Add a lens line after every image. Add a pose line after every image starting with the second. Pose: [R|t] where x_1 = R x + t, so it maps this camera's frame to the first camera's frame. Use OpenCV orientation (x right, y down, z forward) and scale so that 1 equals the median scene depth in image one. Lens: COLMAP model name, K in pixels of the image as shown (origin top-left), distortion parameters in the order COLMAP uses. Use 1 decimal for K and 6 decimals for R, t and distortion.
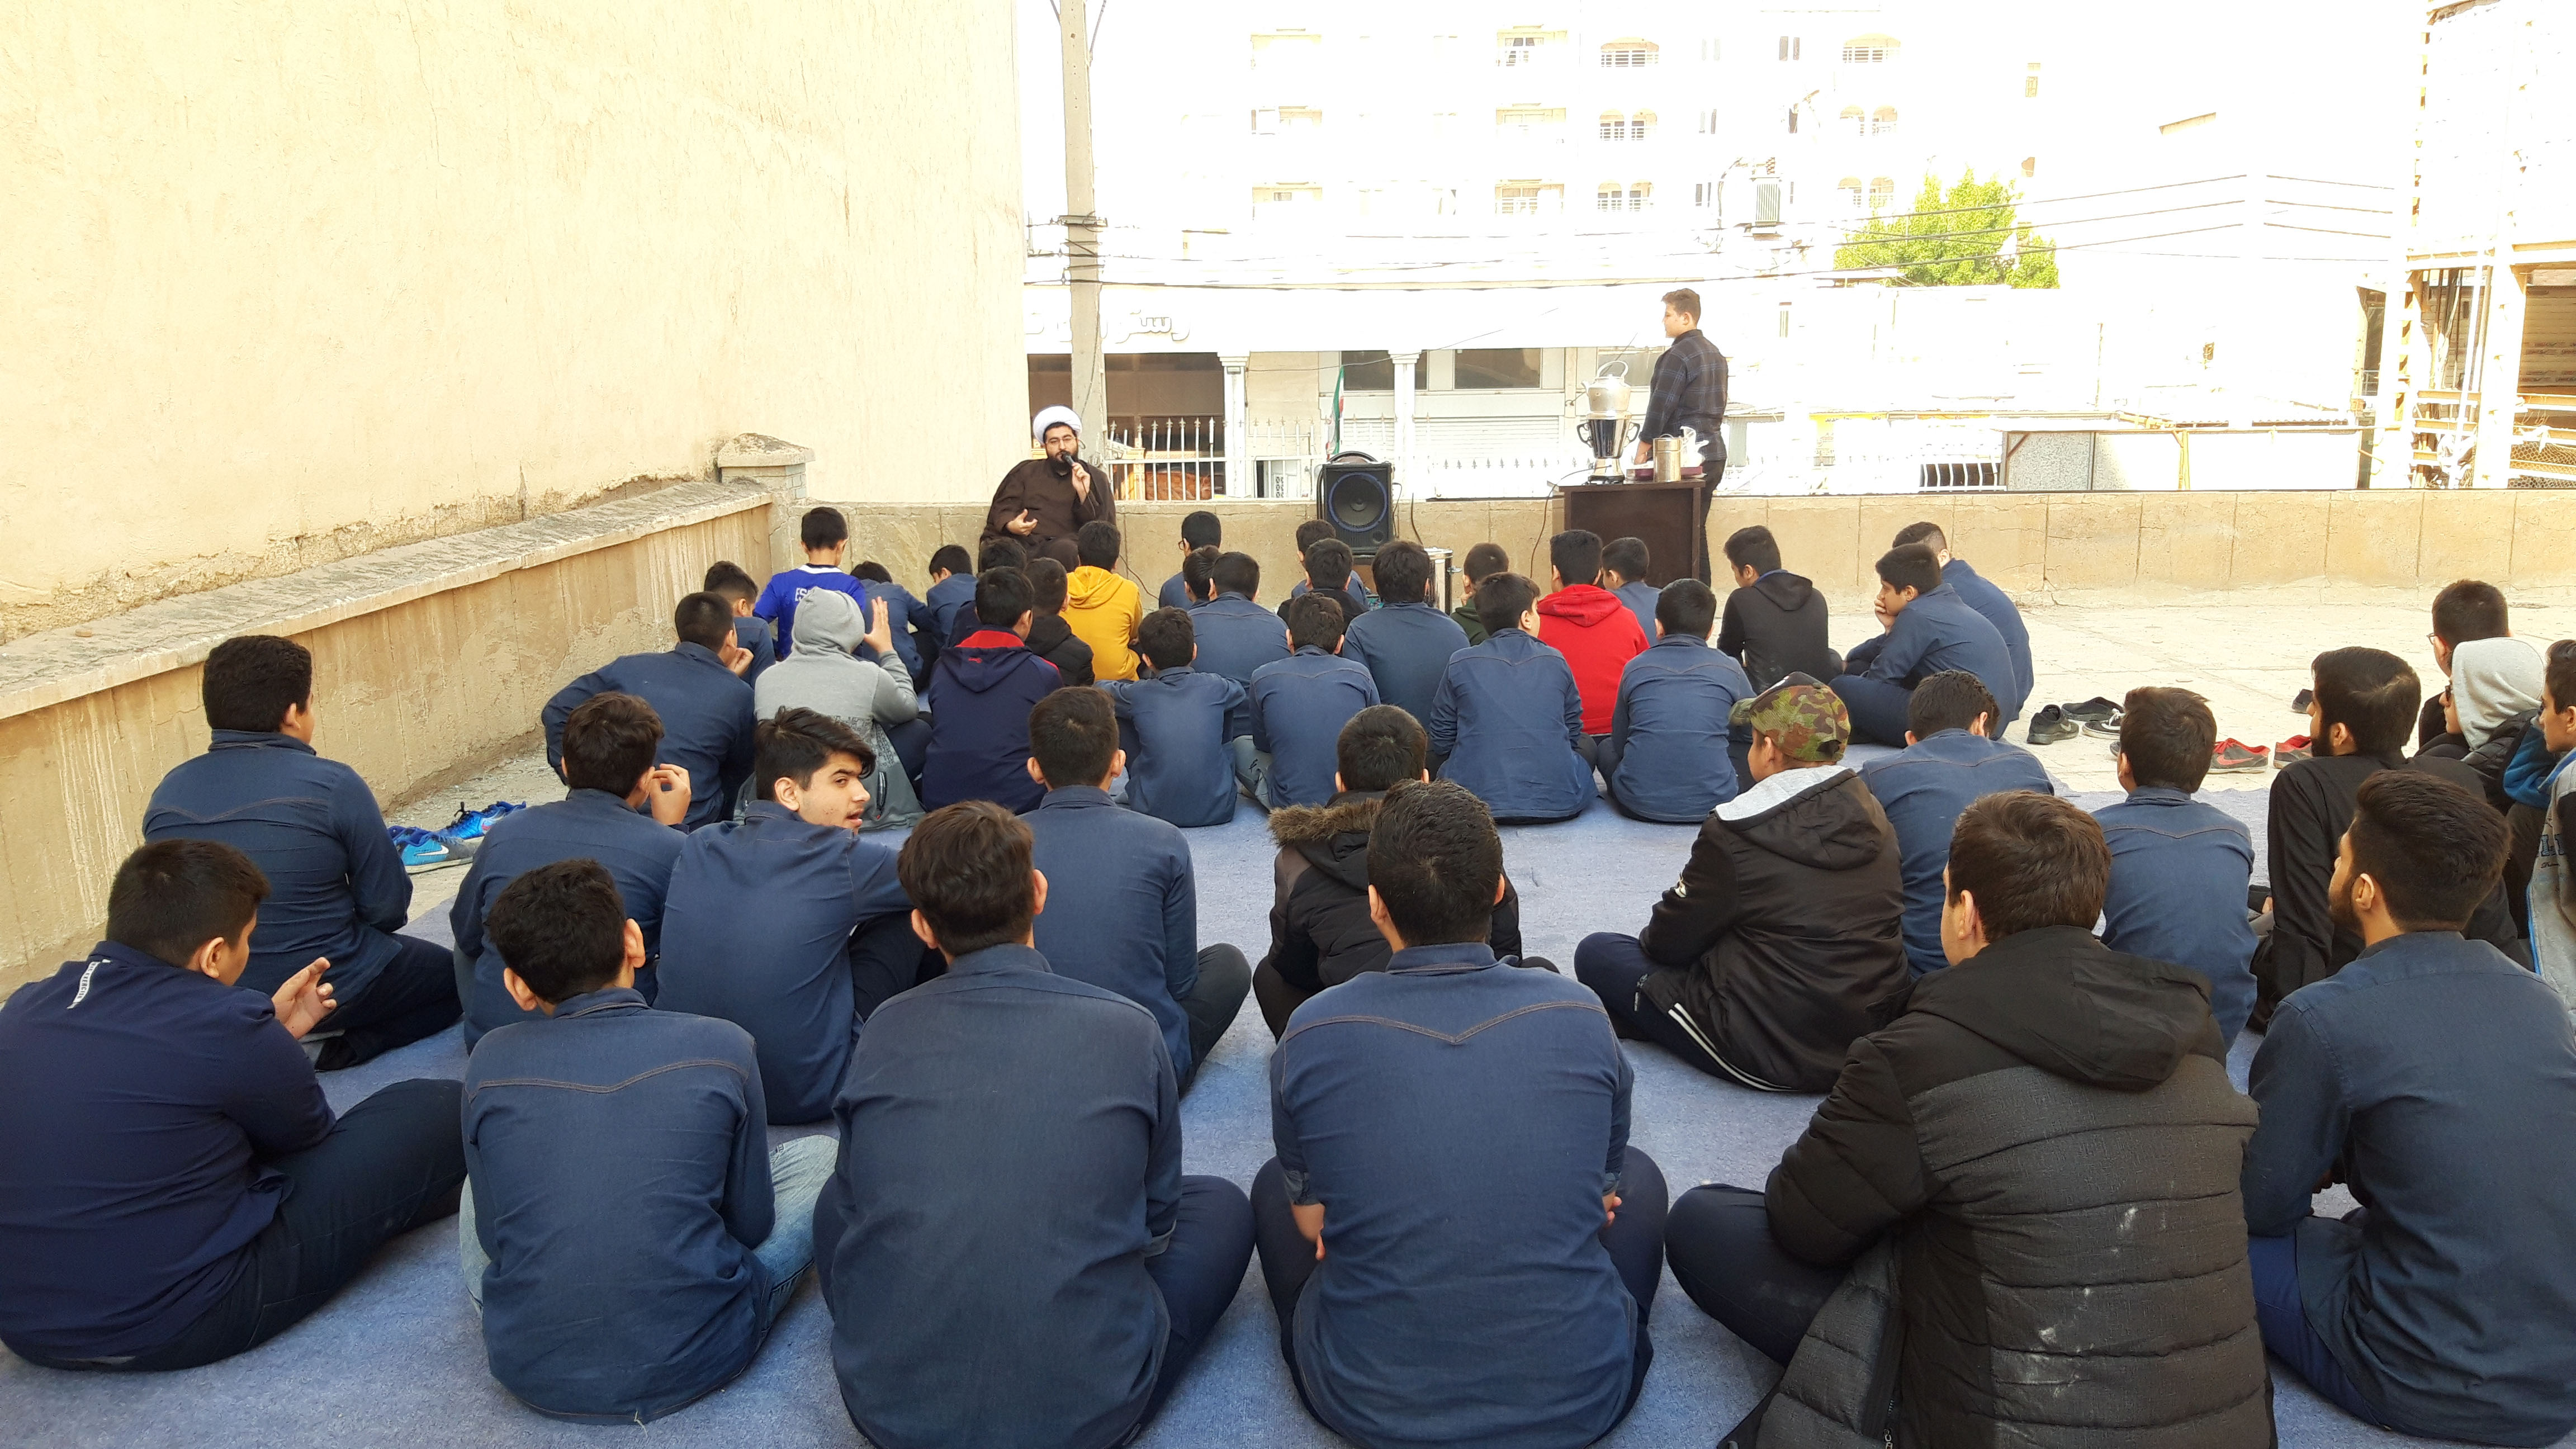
lens RADIAL K [[2125.1, 0, 1288.0], [0, 2125.1, 724.5], [0, 0, 1]] dist [0.134206, -0.323402]
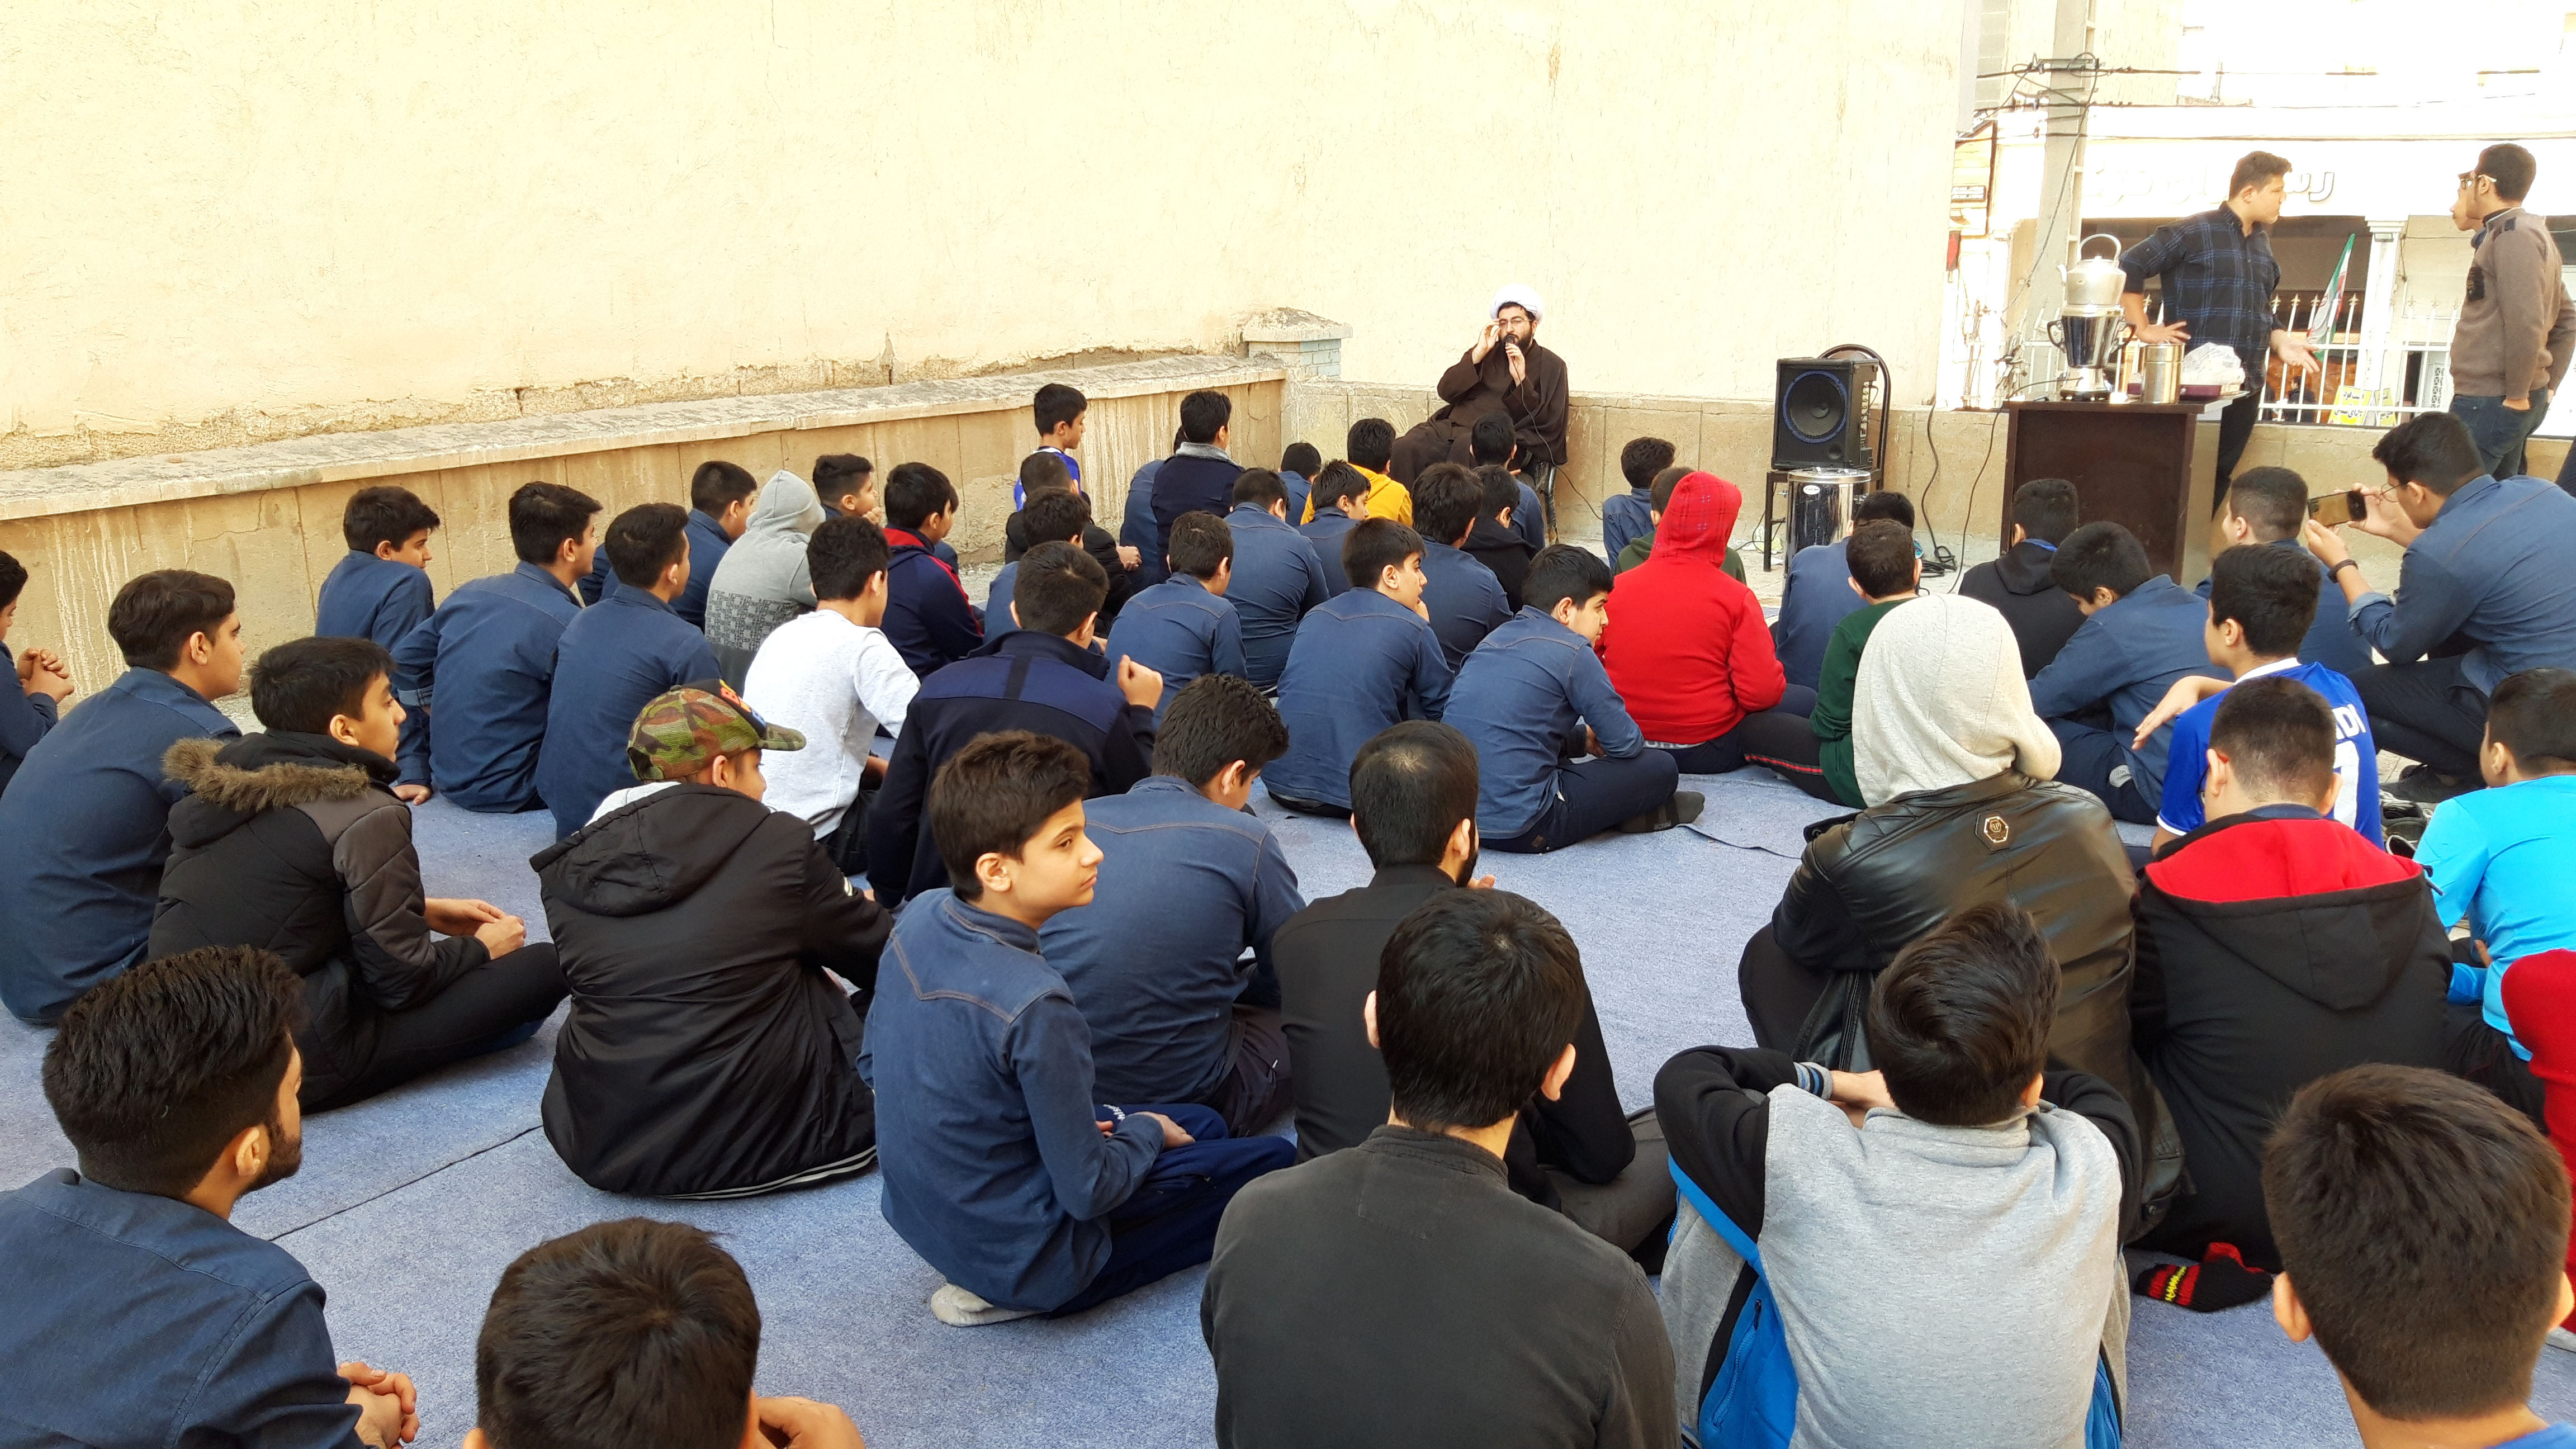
lens RADIAL K [[2125.1, 0, 1288.0], [0, 2125.1, 724.5], [0, 0, 1]] dist [0.134206, -0.323402]
pose [[0.817306, 0.138487, -0.559315, 0.349709], [-0.103568, 0.990187, 0.093830, -0.039598], [0.566820, -0.018761, 0.823628, 0.193079]]
